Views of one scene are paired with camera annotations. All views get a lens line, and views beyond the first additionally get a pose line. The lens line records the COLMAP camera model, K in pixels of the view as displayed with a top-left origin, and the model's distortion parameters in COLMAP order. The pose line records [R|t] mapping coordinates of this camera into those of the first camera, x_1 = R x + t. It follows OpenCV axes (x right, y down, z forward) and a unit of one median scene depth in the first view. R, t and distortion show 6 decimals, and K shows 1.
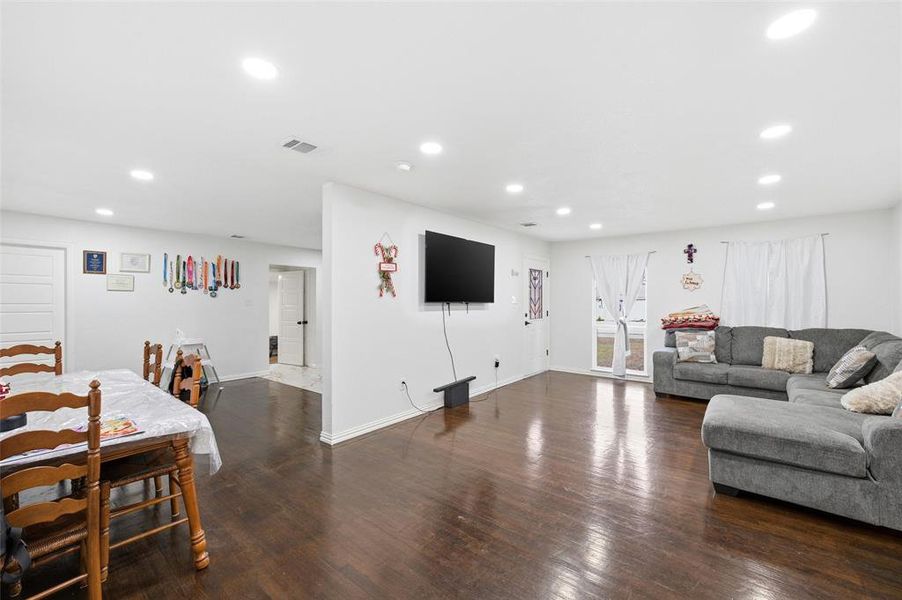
lens RADIAL K [[359.5, 0, 453.8], [0, 359.5, 297.4], [0, 0, 1]] dist [0.000833, 0.000390]
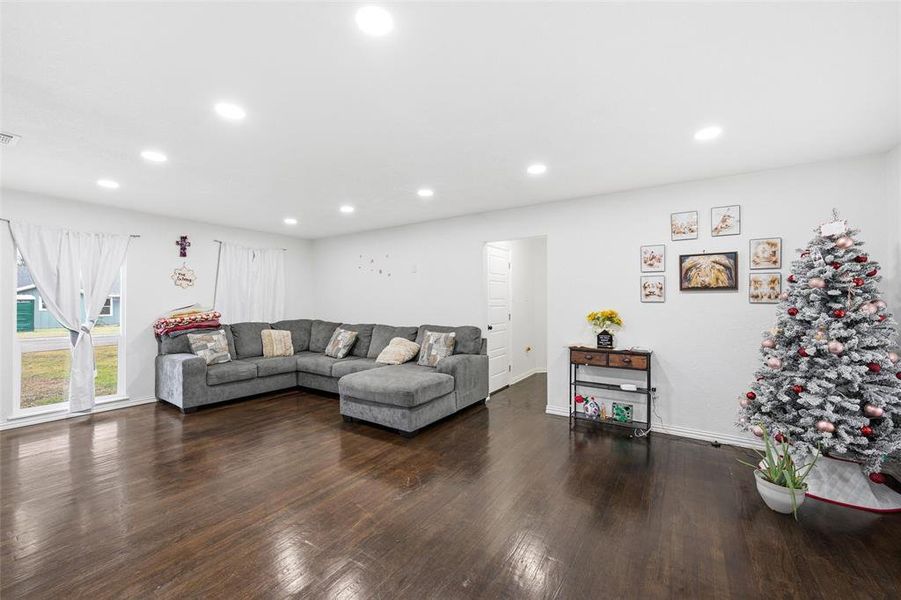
lens RADIAL K [[359.1, 0, 453.3], [0, 359.1, 297.4], [0, 0, 1]] dist [0.000833, 0.000390]
pose [[-0.046934, 0.005953, 0.998880, -0.301489], [-0.010959, 0.999919, -0.006474, 0.003895], [-0.998838, -0.011250, -0.046865, 0.416420]]
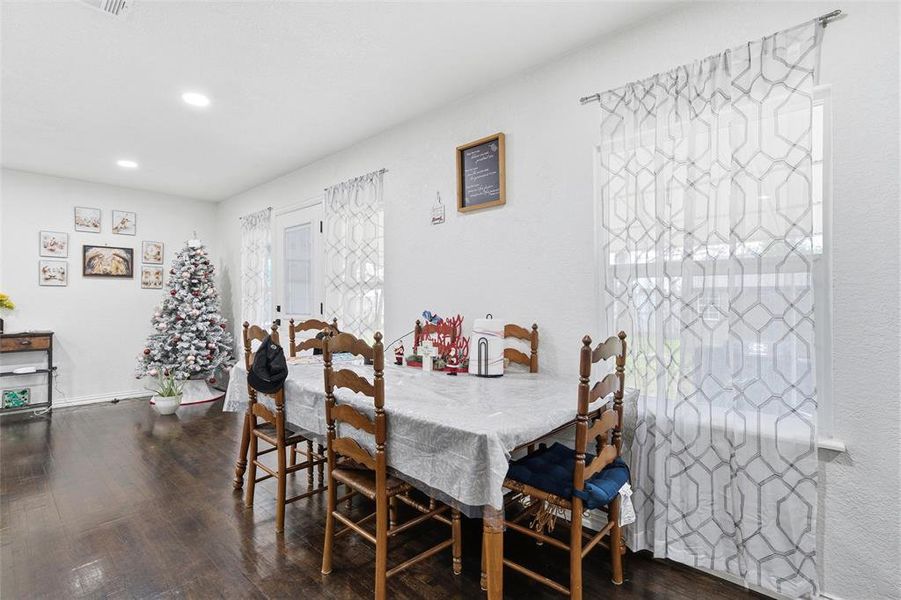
lens RADIAL K [[412.6, 0, 450.5], [0, 412.6, 300.0], [0, 0, 1]] dist [0.001562, 0.000537]
pose [[-0.993651, -0.005109, 0.112393, -0.586416], [-0.006505, 0.999906, -0.012054, 0.048077], [-0.112321, -0.012708, -0.993591, 0.838045]]
